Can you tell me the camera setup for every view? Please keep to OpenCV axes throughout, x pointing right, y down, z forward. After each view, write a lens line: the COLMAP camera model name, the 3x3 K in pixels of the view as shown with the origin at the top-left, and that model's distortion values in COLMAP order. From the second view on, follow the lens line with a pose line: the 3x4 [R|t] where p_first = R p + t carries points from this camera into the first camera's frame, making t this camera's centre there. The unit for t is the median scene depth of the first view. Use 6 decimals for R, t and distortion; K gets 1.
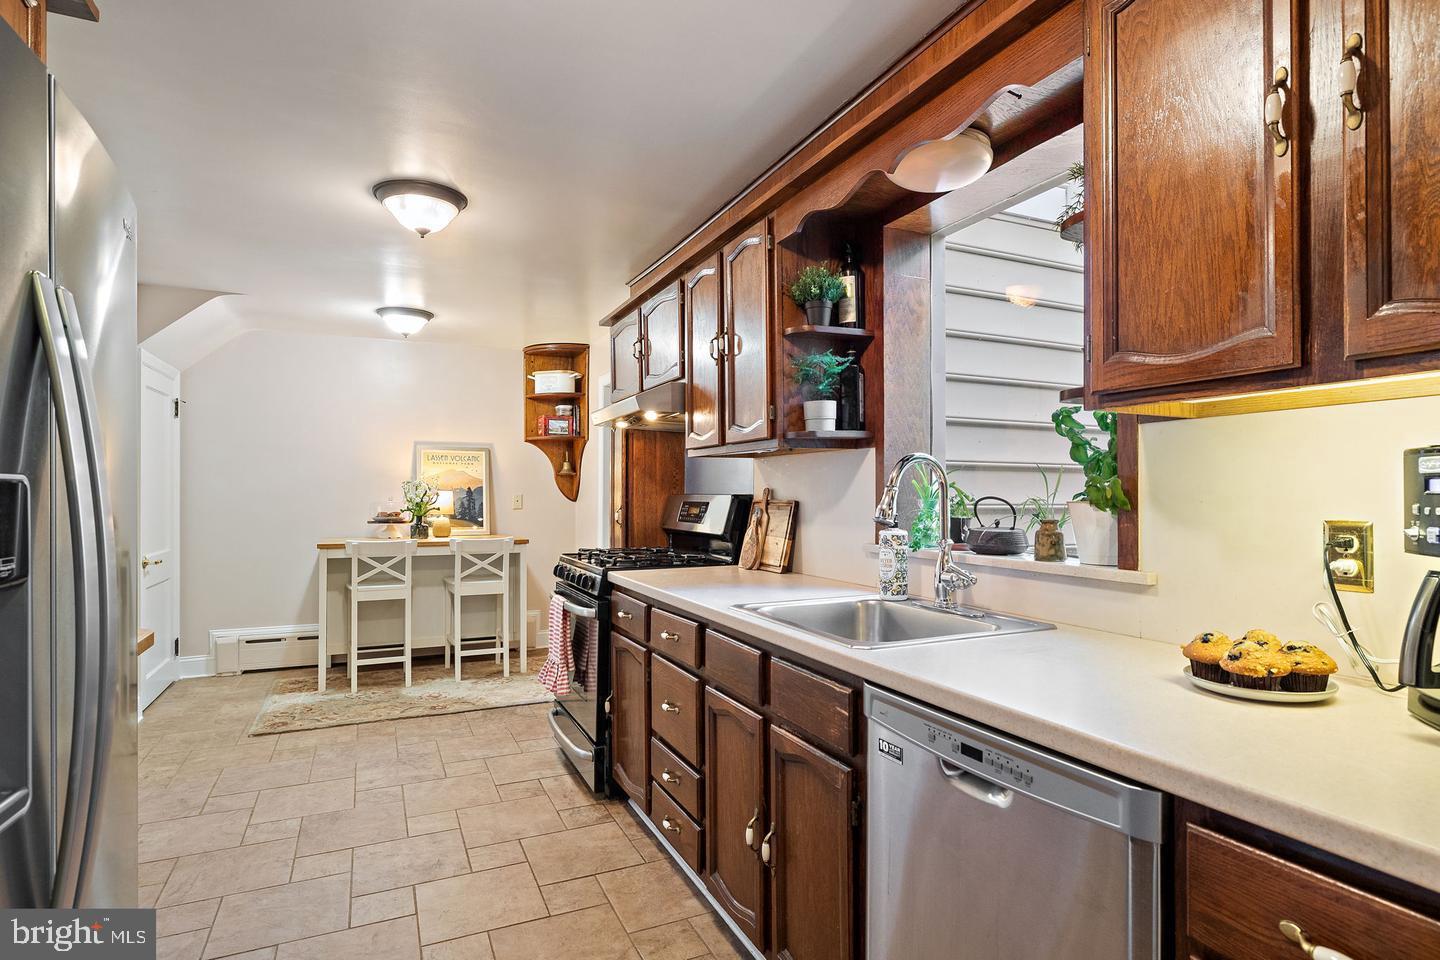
lens RADIAL K [[739.1, 0, 721.6], [0, 739.1, 494.2], [0, 0, 1]] dist [0.000714, 0.000148]
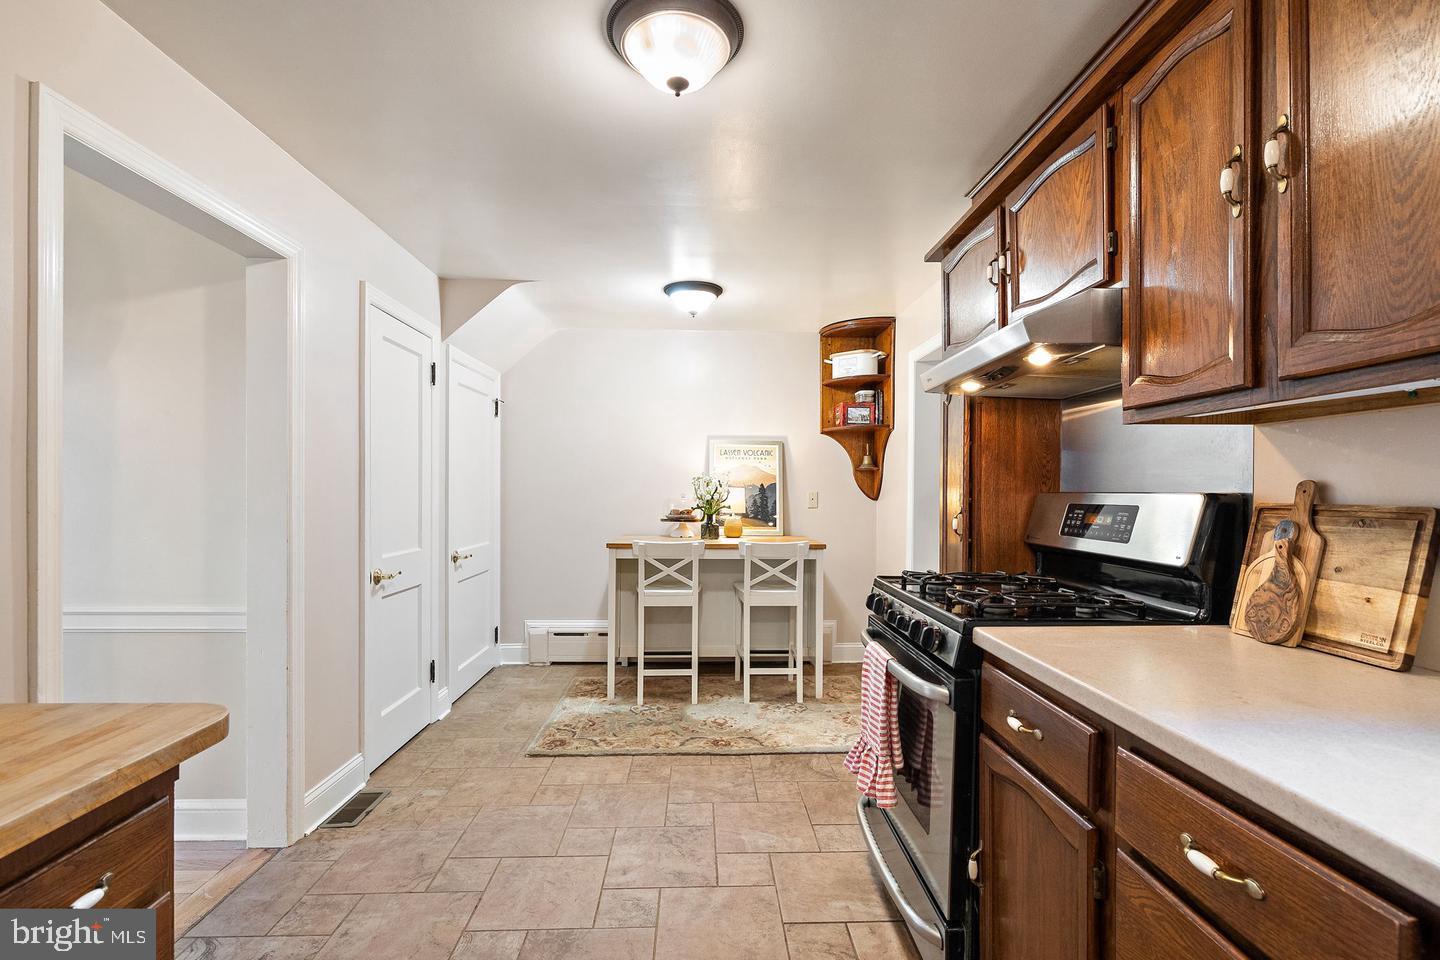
lens RADIAL K [[605.5, 0, 714.9], [0, 605.5, 488.4], [0, 0, 1]] dist [0.000014, -0.000263]
pose [[0.911318, 0.002968, -0.411693, -0.100478], [-0.005810, 0.999967, -0.005652, 0.001101], [0.411663, 0.007543, 0.911305, 0.344945]]
